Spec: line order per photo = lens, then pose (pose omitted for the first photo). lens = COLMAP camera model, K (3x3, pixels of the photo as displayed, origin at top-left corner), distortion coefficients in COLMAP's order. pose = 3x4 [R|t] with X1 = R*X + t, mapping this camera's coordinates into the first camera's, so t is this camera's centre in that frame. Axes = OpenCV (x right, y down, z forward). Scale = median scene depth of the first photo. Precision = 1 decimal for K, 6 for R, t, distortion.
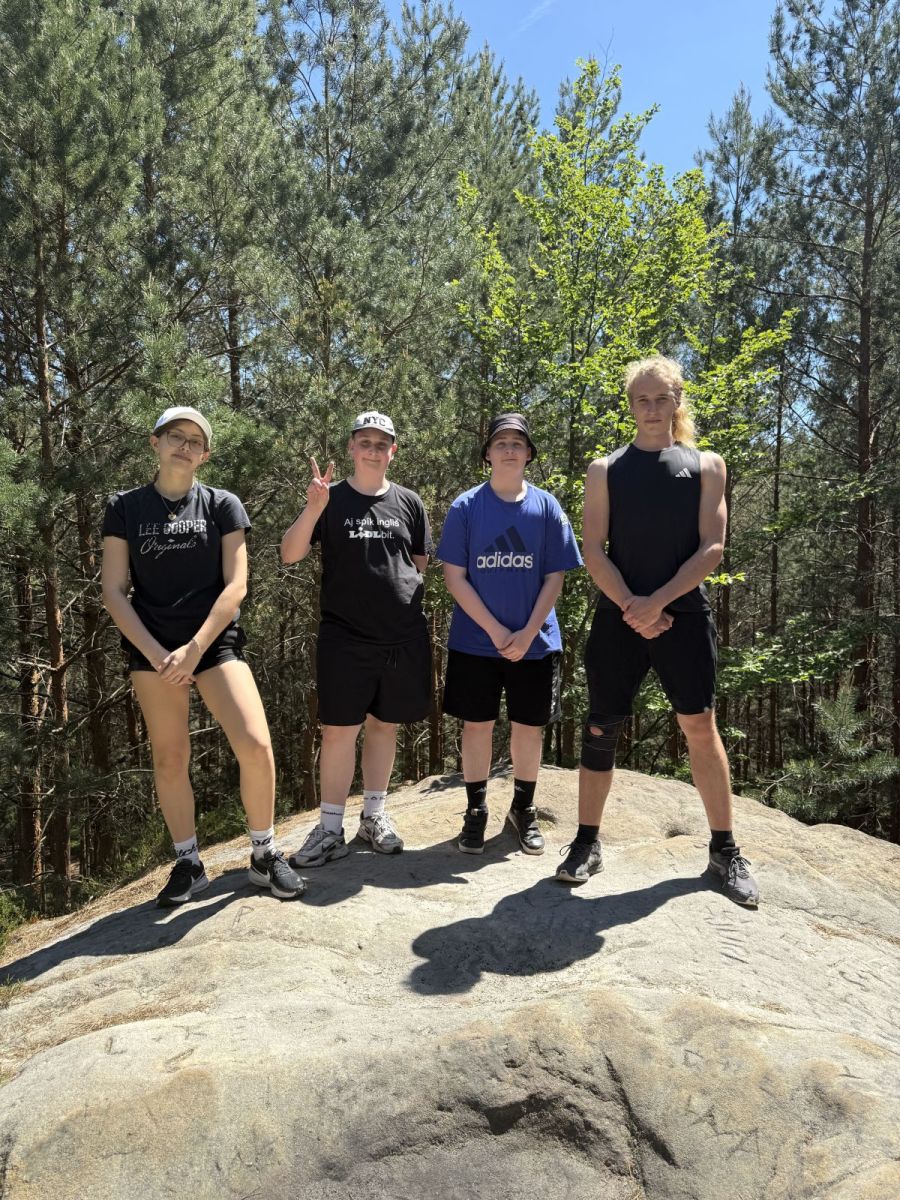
lens RADIAL K [[871.3, 0, 473.2], [0, 871.3, 596.5], [0, 0, 1]] dist [-0.001035, -0.003188]
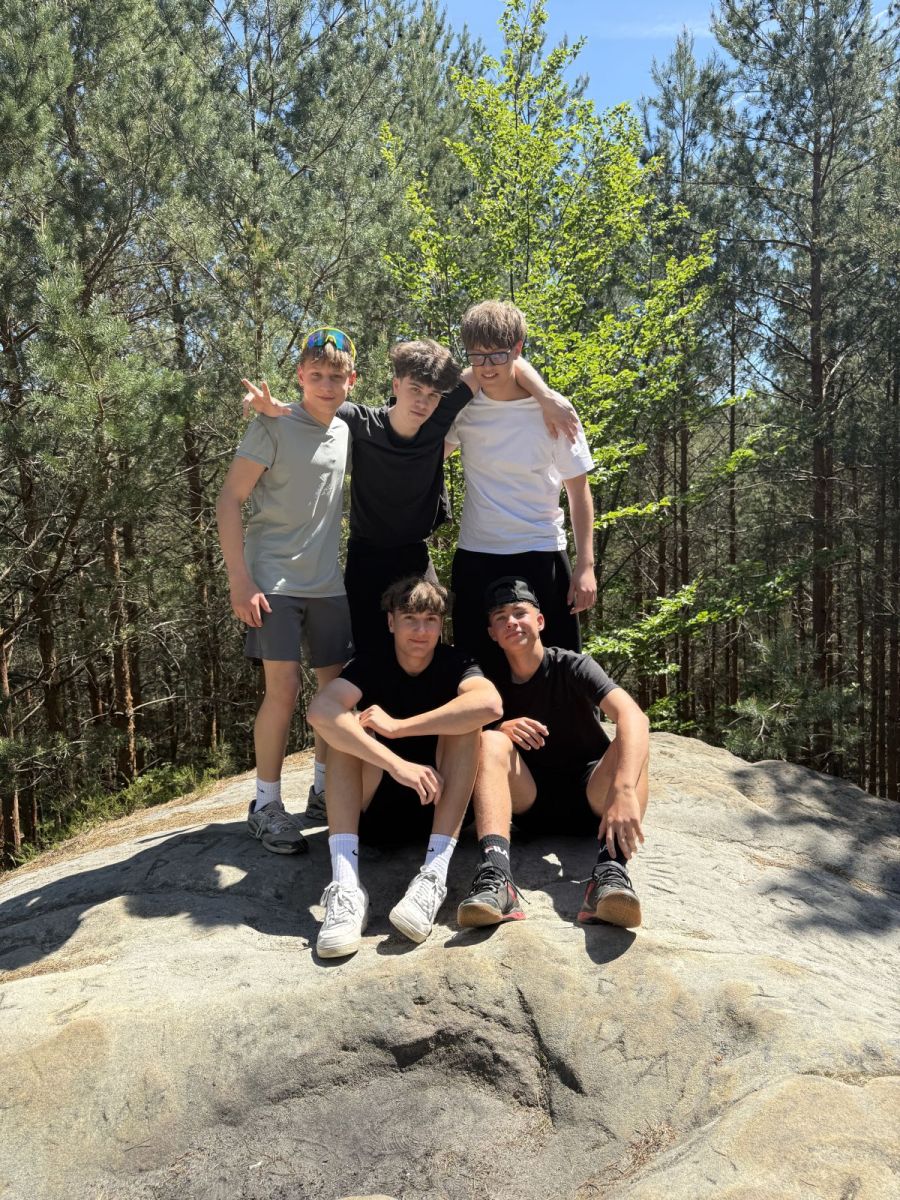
lens RADIAL K [[868.3, 0, 465.9], [0, 868.3, 594.9], [0, 0, 1]] dist [-0.001692, -0.002194]
pose [[0.999133, -0.036020, 0.020899, 0.088557], [0.035334, 0.998854, 0.032294, 0.056315], [-0.022038, -0.031528, 0.999260, 0.049699]]
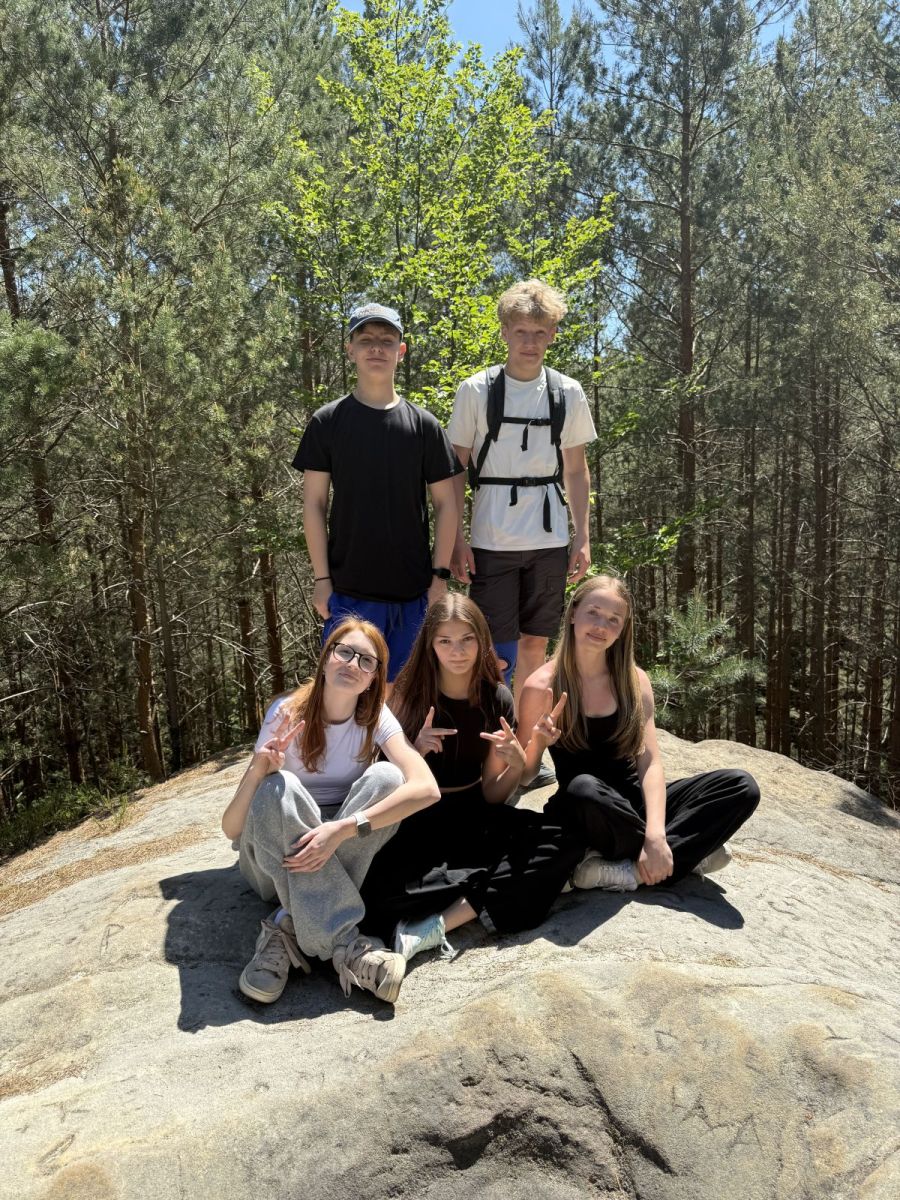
lens RADIAL K [[865.0, 0, 463.3], [0, 865.0, 596.3], [0, 0, 1]] dist [-0.002432, 0.003709]
pose [[0.979273, -0.072396, 0.189165, -0.086525], [0.054918, 0.993859, 0.096065, -0.022885], [-0.194958, -0.083686, 0.977235, 0.199012]]
